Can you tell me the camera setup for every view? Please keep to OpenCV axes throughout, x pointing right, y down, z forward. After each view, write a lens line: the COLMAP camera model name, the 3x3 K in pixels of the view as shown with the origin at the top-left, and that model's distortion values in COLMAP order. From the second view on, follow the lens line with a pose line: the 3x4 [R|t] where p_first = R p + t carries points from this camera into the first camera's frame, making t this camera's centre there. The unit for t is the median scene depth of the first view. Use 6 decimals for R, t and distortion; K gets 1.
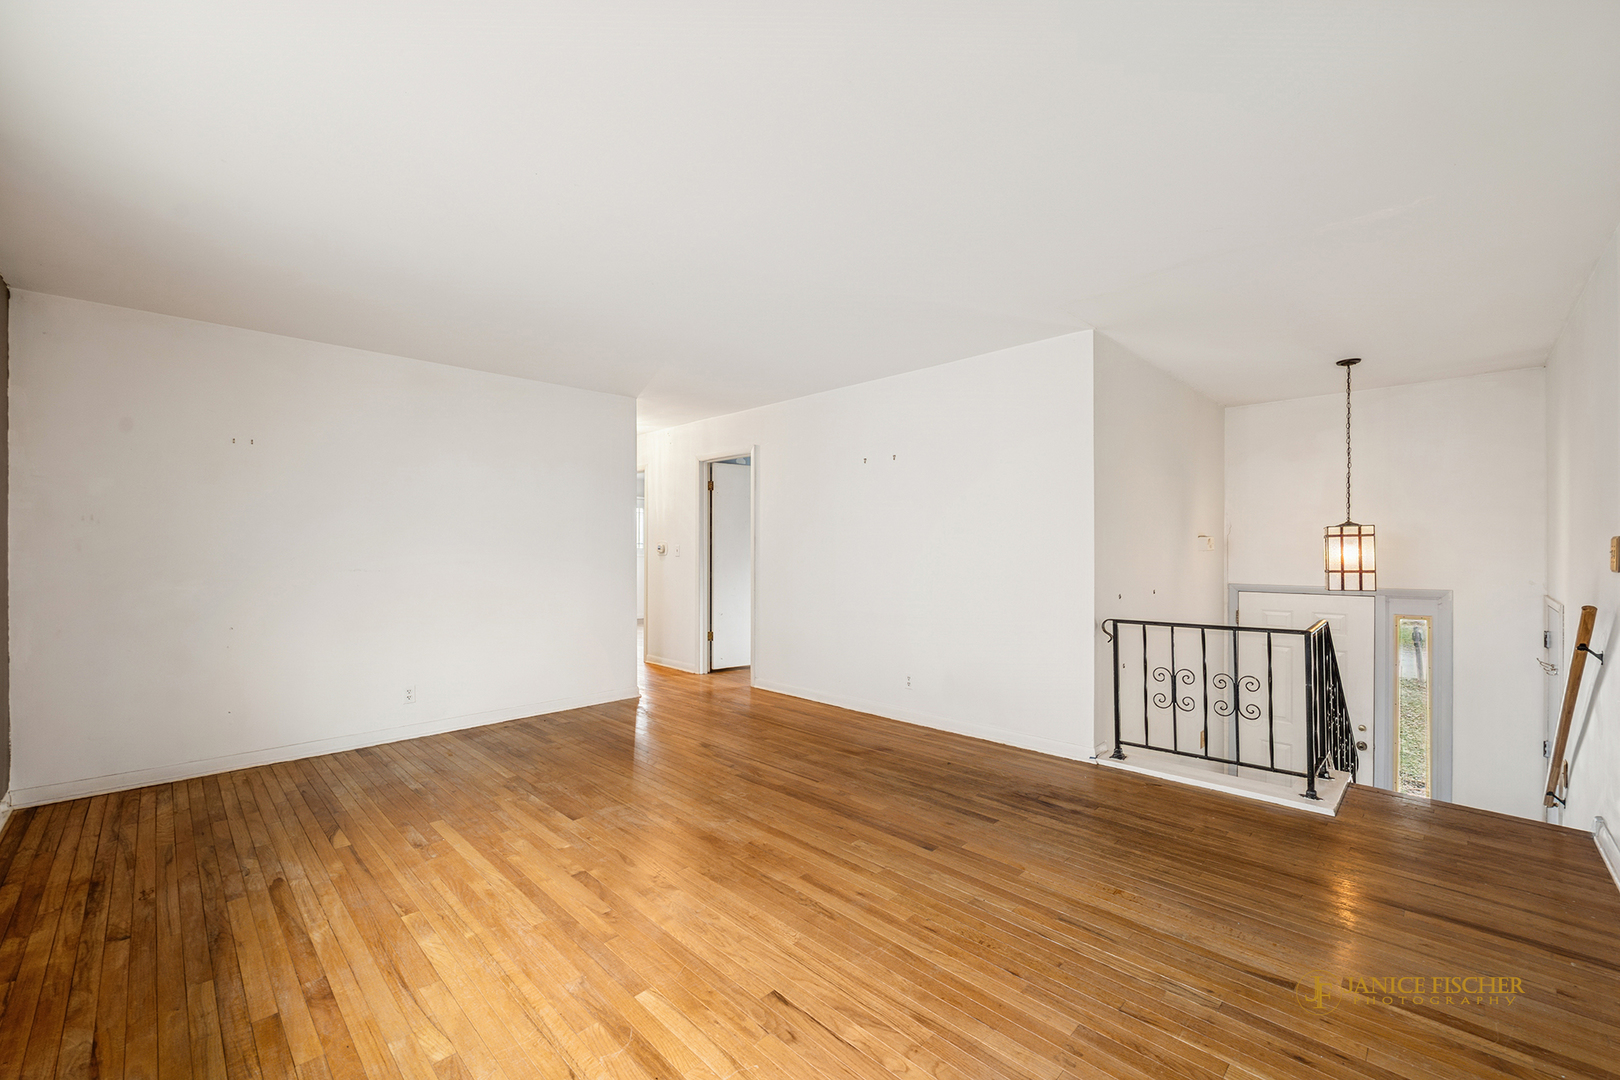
lens RADIAL K [[662.1, 0, 813.3], [0, 662.1, 542.1], [0, 0, 1]] dist [-0.001935, -0.000745]
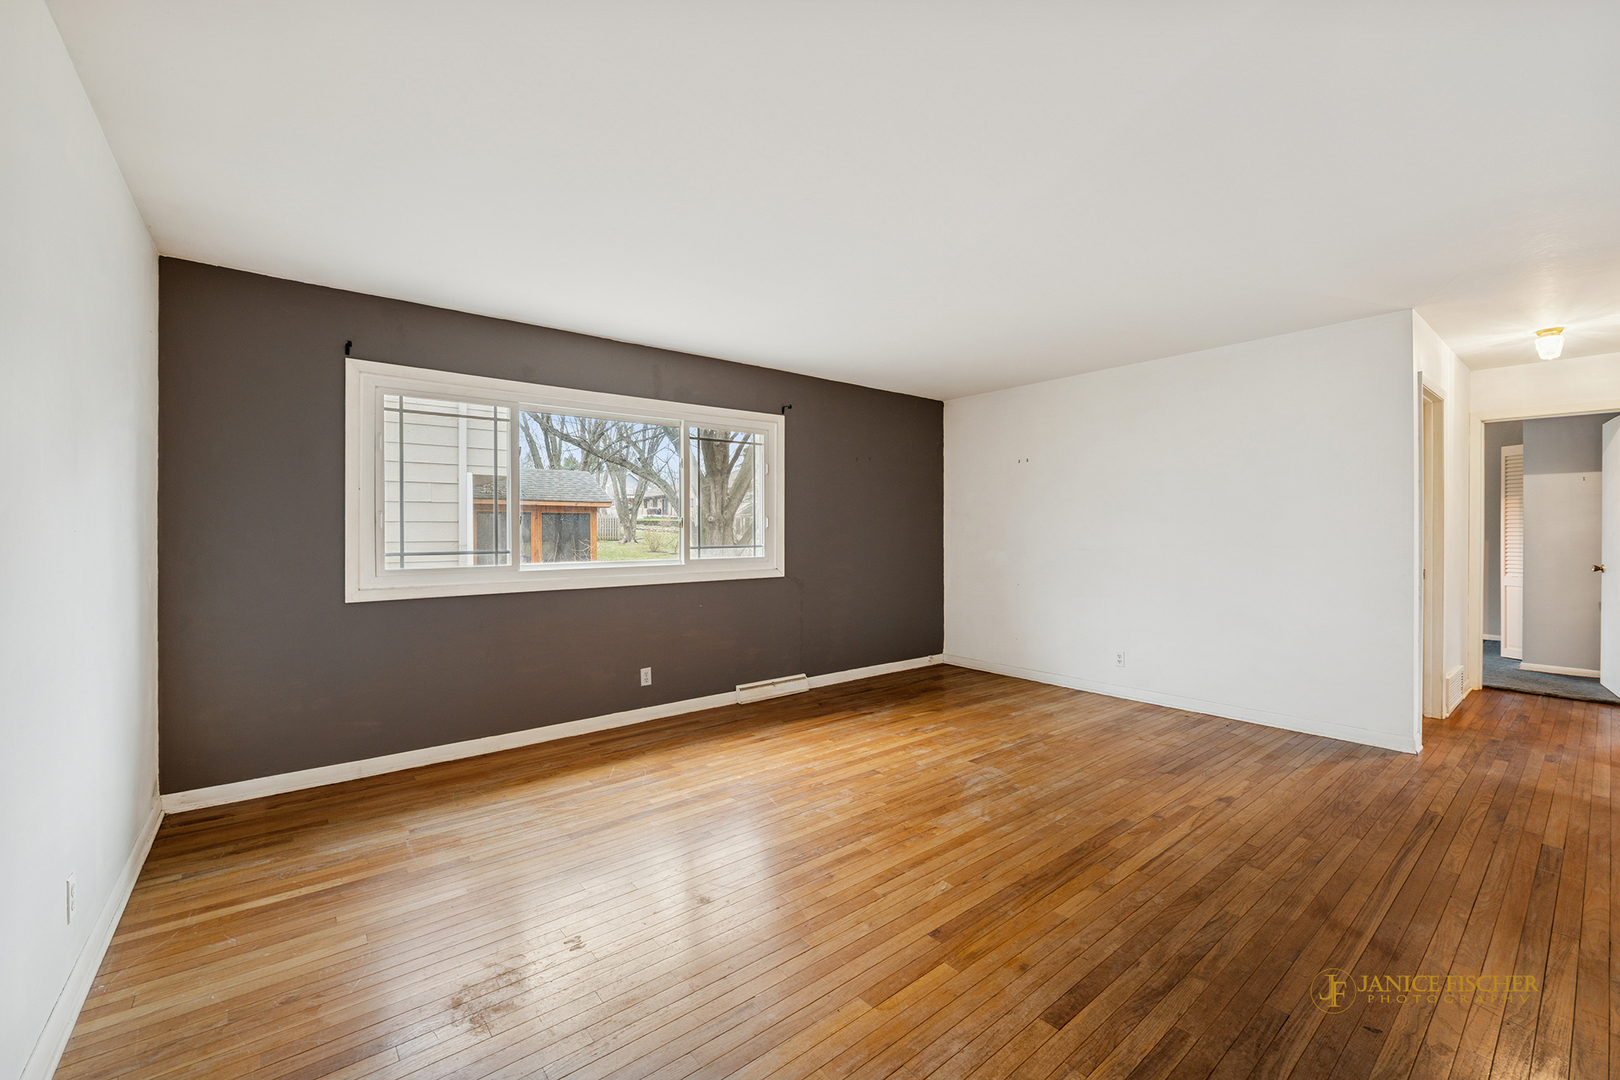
lens RADIAL K [[662.1, 0, 815.9], [0, 662.1, 535.7], [0, 0, 1]] dist [-0.001935, -0.000745]
pose [[-0.112310, 0.007527, -0.993645, 0.850695], [0.010878, 0.999921, 0.006345, 0.002698], [0.993614, -0.010097, -0.112383, 0.865230]]
